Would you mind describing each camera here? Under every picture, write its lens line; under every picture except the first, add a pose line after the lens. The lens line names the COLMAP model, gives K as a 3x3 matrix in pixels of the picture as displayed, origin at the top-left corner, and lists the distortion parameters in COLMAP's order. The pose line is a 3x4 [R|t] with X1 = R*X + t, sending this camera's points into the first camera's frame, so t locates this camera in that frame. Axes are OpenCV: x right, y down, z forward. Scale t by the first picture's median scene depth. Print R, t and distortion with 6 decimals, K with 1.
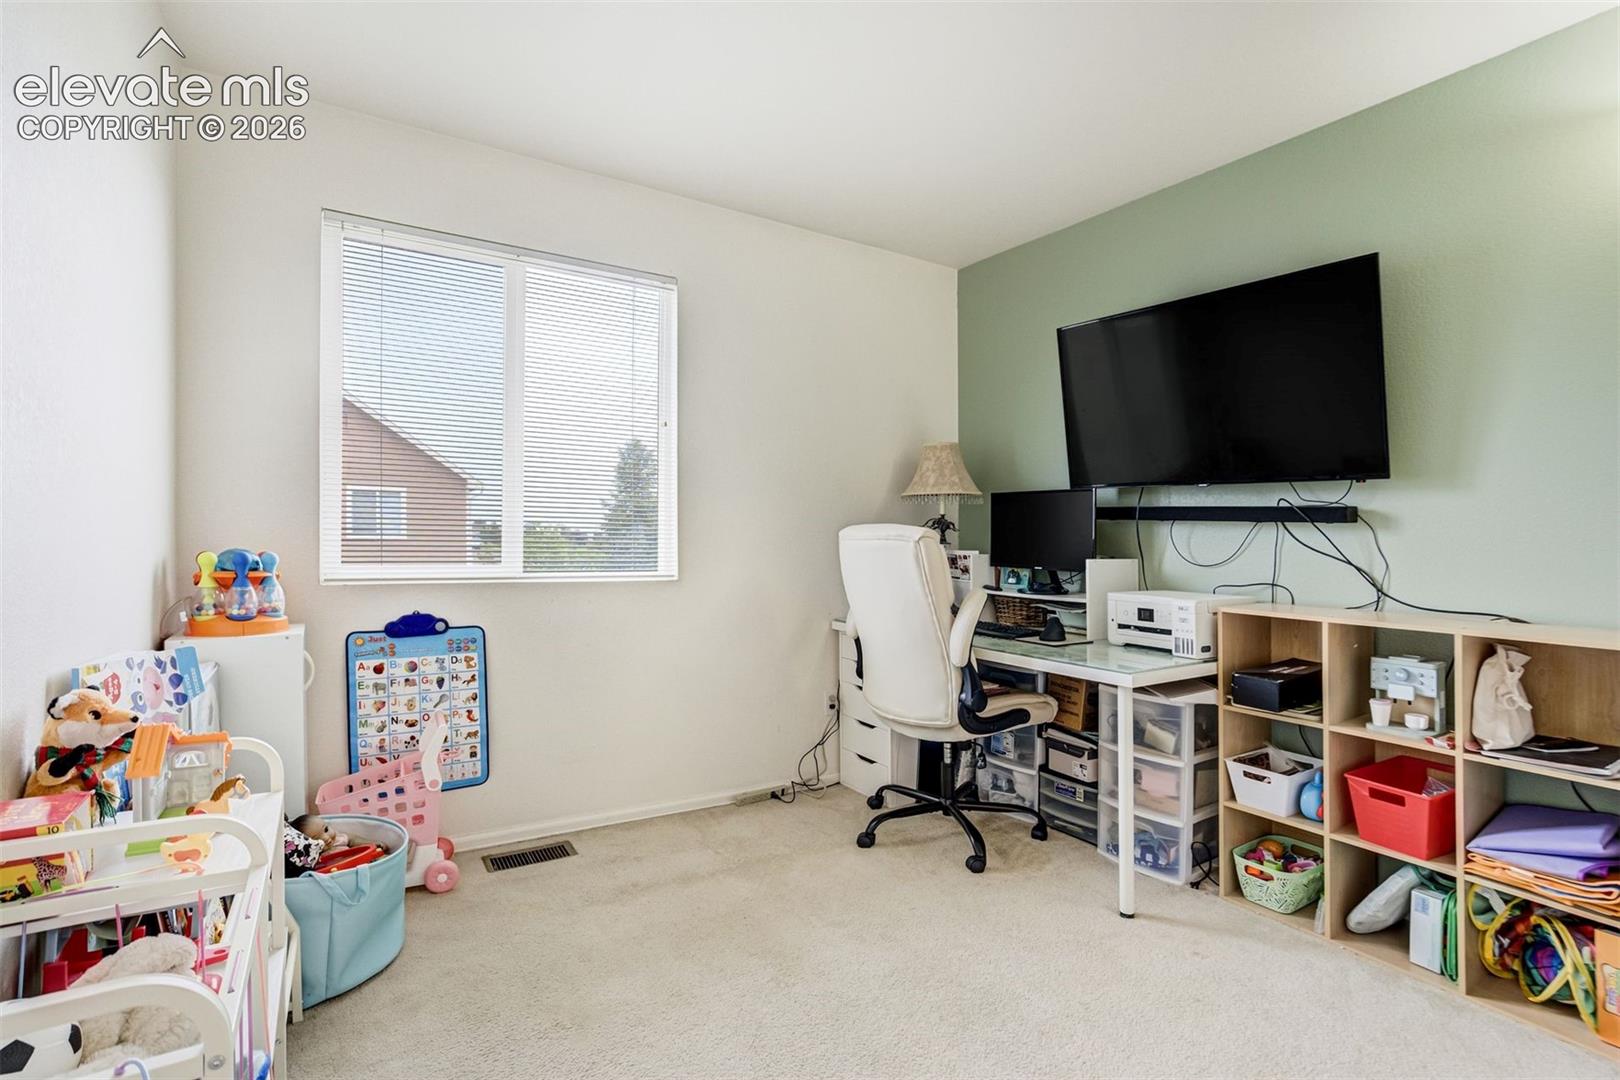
lens RADIAL K [[764.4, 0, 812.0], [0, 764.4, 528.5], [0, 0, 1]] dist [-0.045539, 0.018218]
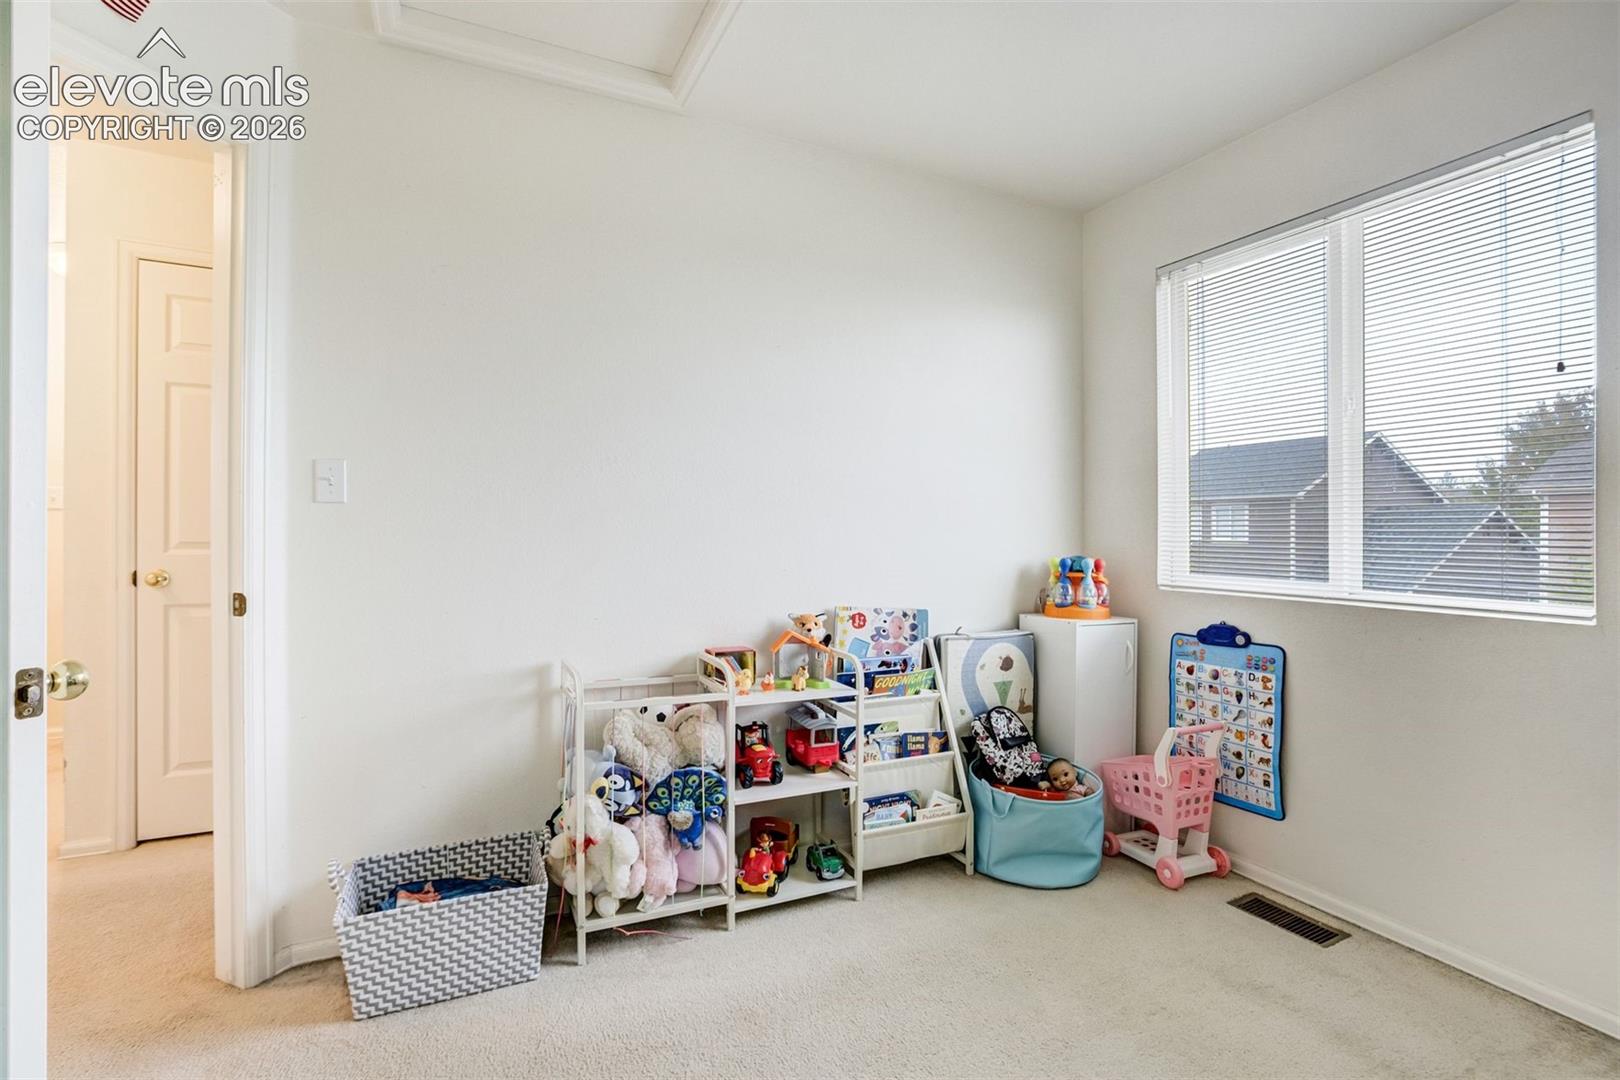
lens RADIAL K [[764.4, 0, 812.0], [0, 764.4, 528.5], [0, 0, 1]] dist [-0.045539, 0.018218]
pose [[-0.097982, -0.022196, -0.994941, 0.546026], [-0.004450, 0.999751, -0.021865, 0.008278], [0.995178, 0.002285, -0.098056, 0.544243]]
